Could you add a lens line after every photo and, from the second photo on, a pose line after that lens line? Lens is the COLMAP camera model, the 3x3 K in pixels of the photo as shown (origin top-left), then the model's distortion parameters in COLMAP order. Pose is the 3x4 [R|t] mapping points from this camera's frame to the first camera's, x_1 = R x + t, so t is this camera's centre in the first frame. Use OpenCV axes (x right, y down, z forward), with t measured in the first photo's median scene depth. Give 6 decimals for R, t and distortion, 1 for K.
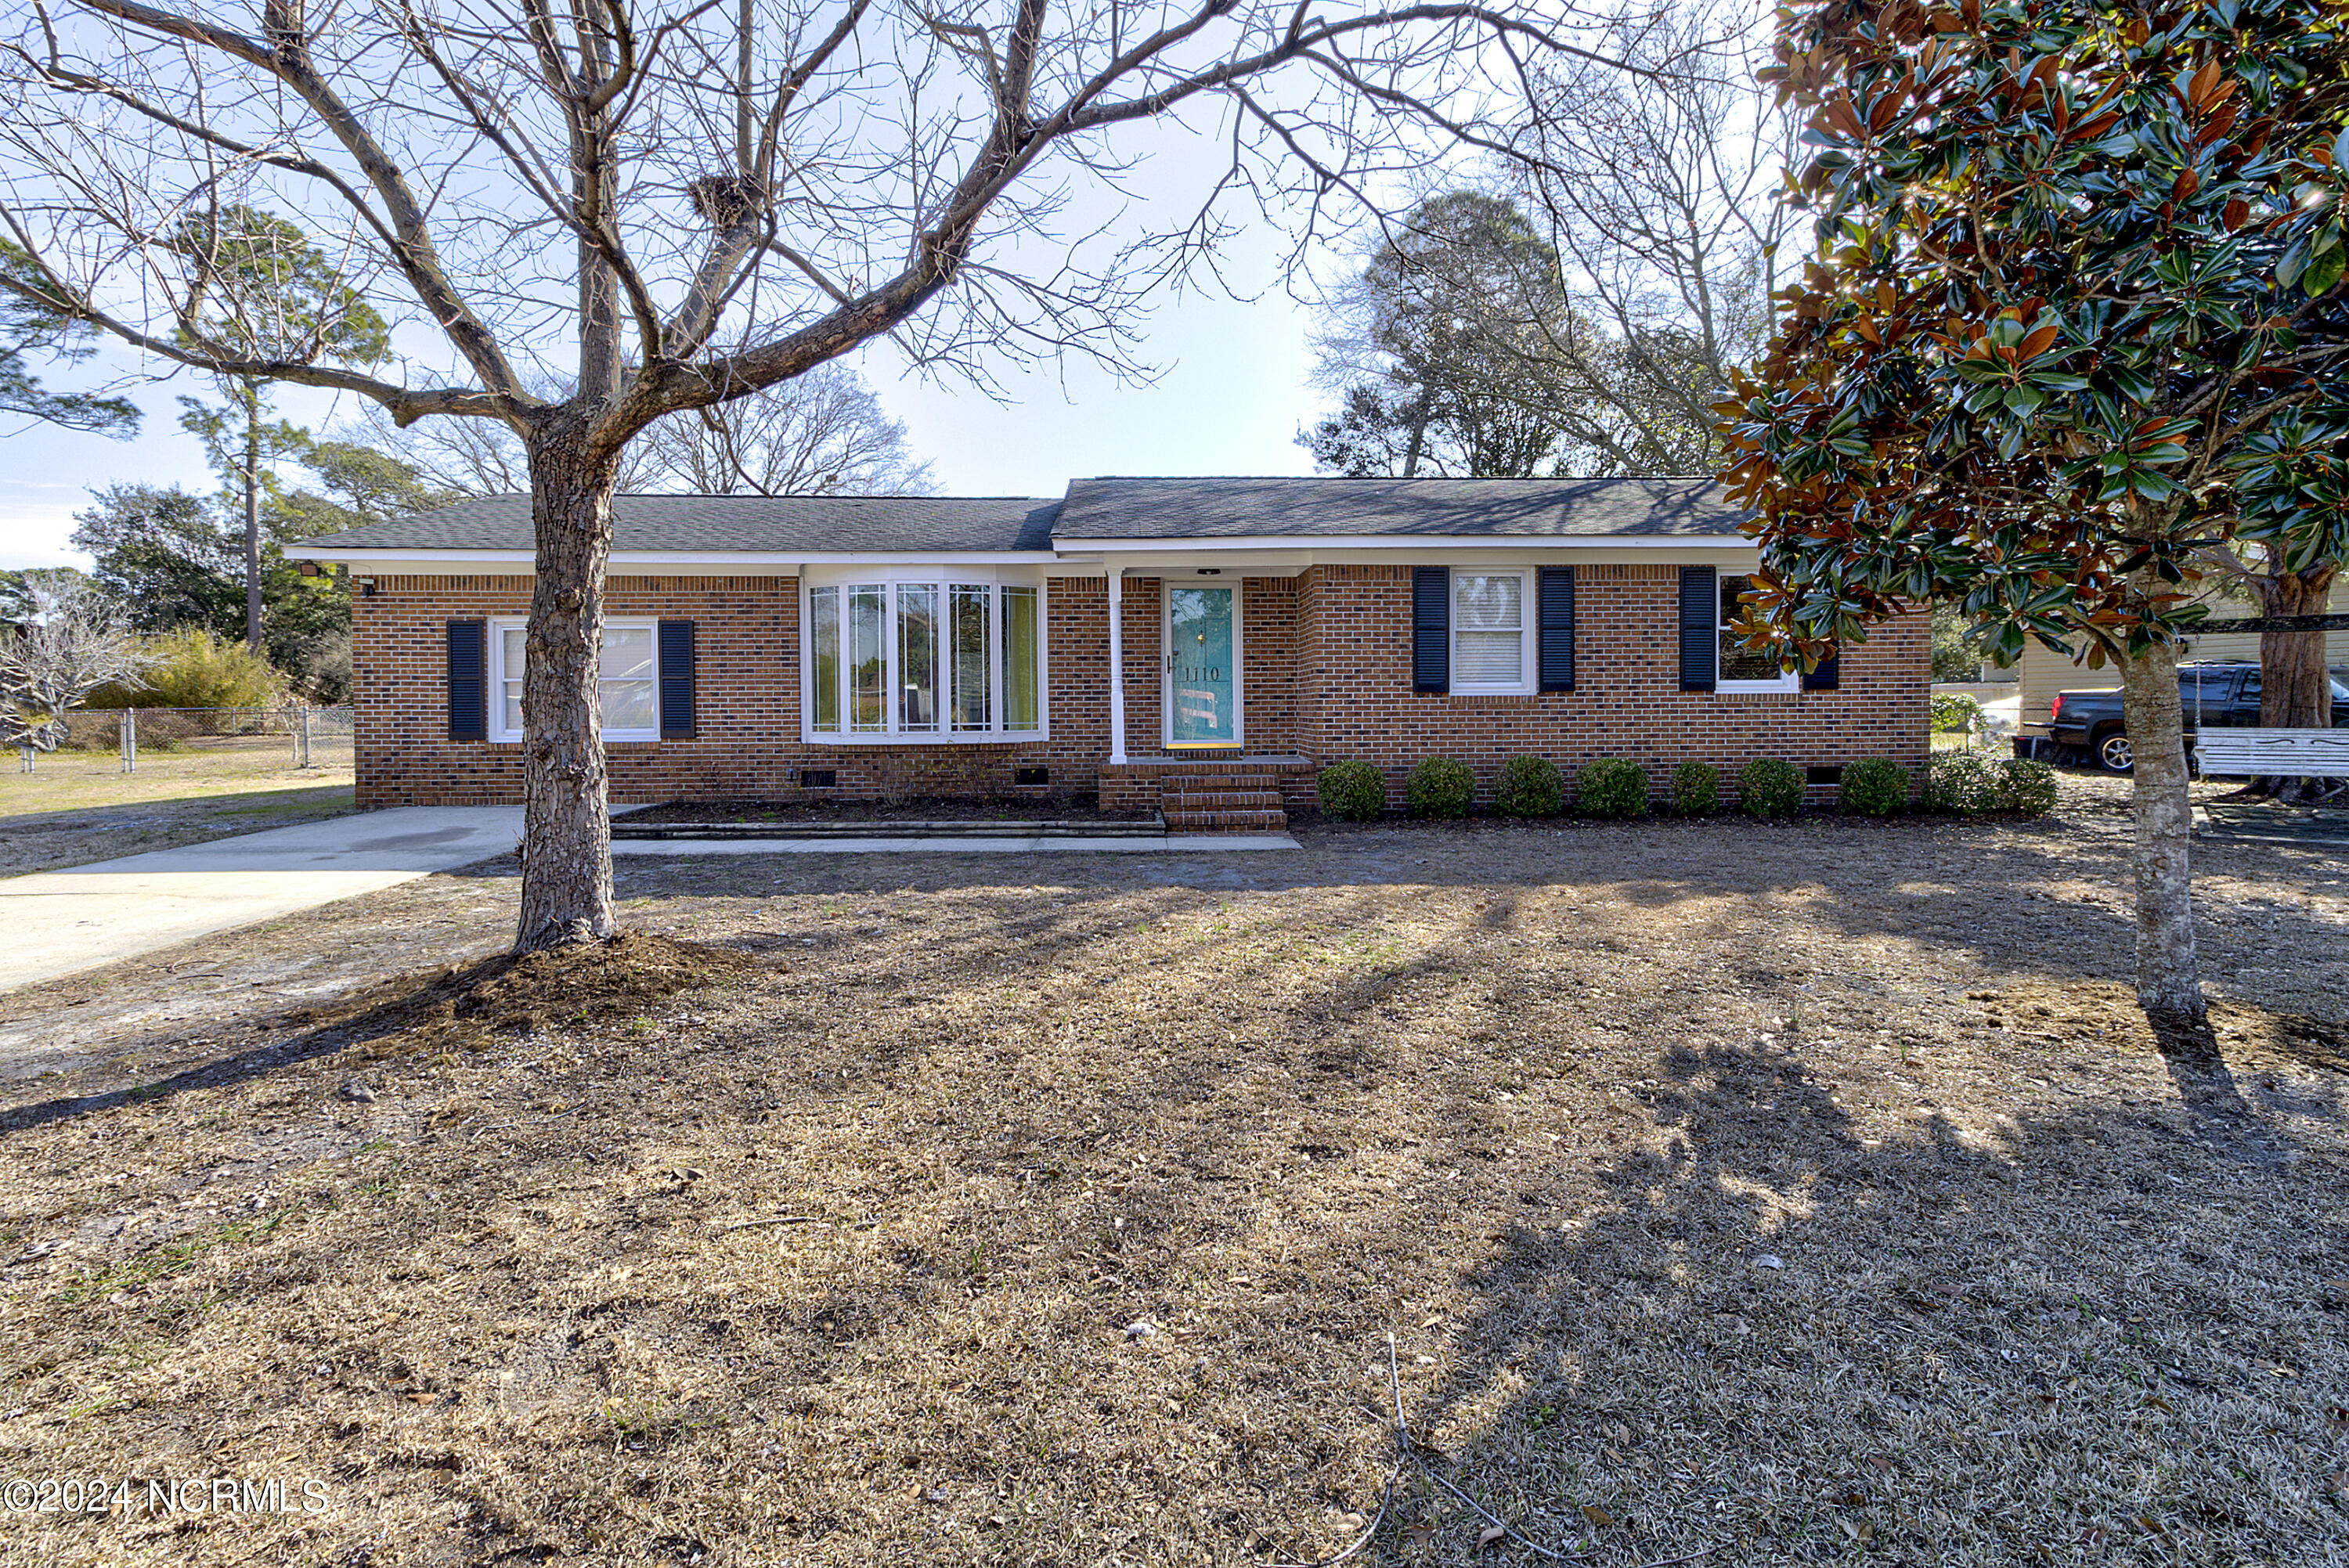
lens RADIAL K [[1087.0, 0, 1178.5], [0, 1087.0, 702.7], [0, 0, 1]] dist [0.015351, -0.012025]
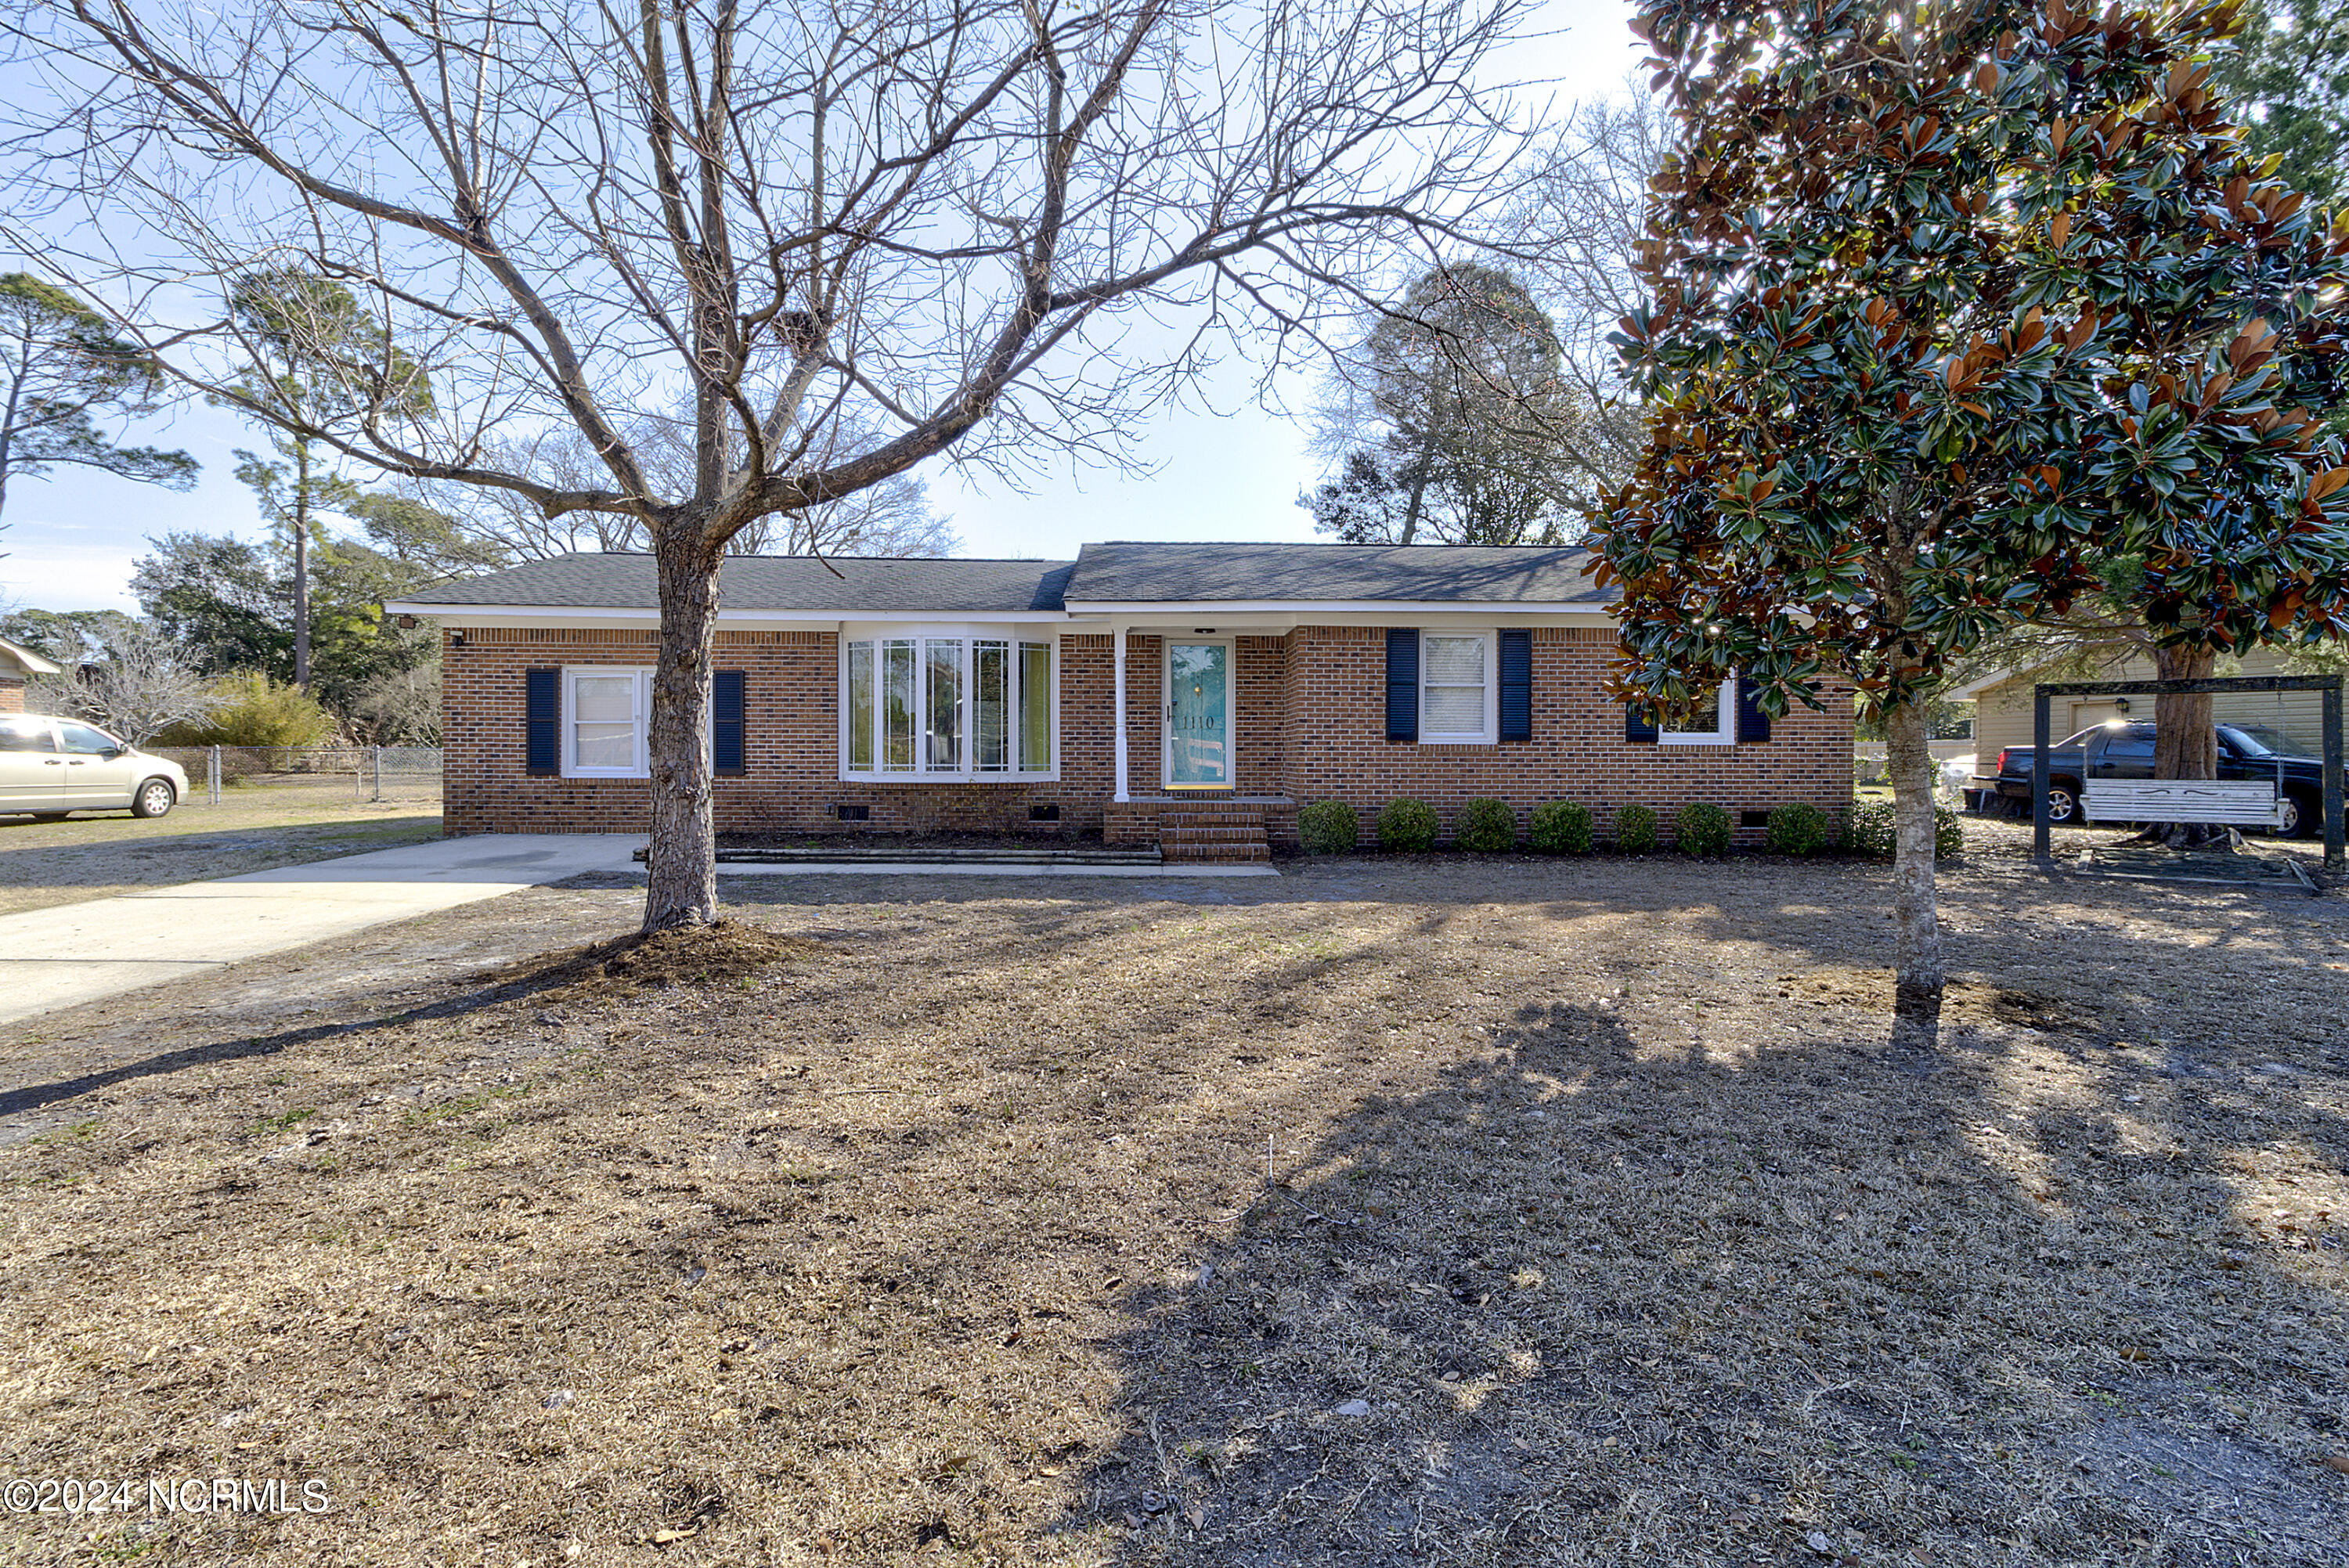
lens RADIAL K [[1076.0, 0, 1176.6], [0, 1076.0, 747.3], [0, 0, 1]] dist [0.016028, -0.011706]
pose [[0.999890, 0.009800, -0.011171, 0.020870], [-0.009854, 0.999940, -0.004772, 0.007334], [0.011123, 0.004881, 0.999926, -0.172626]]
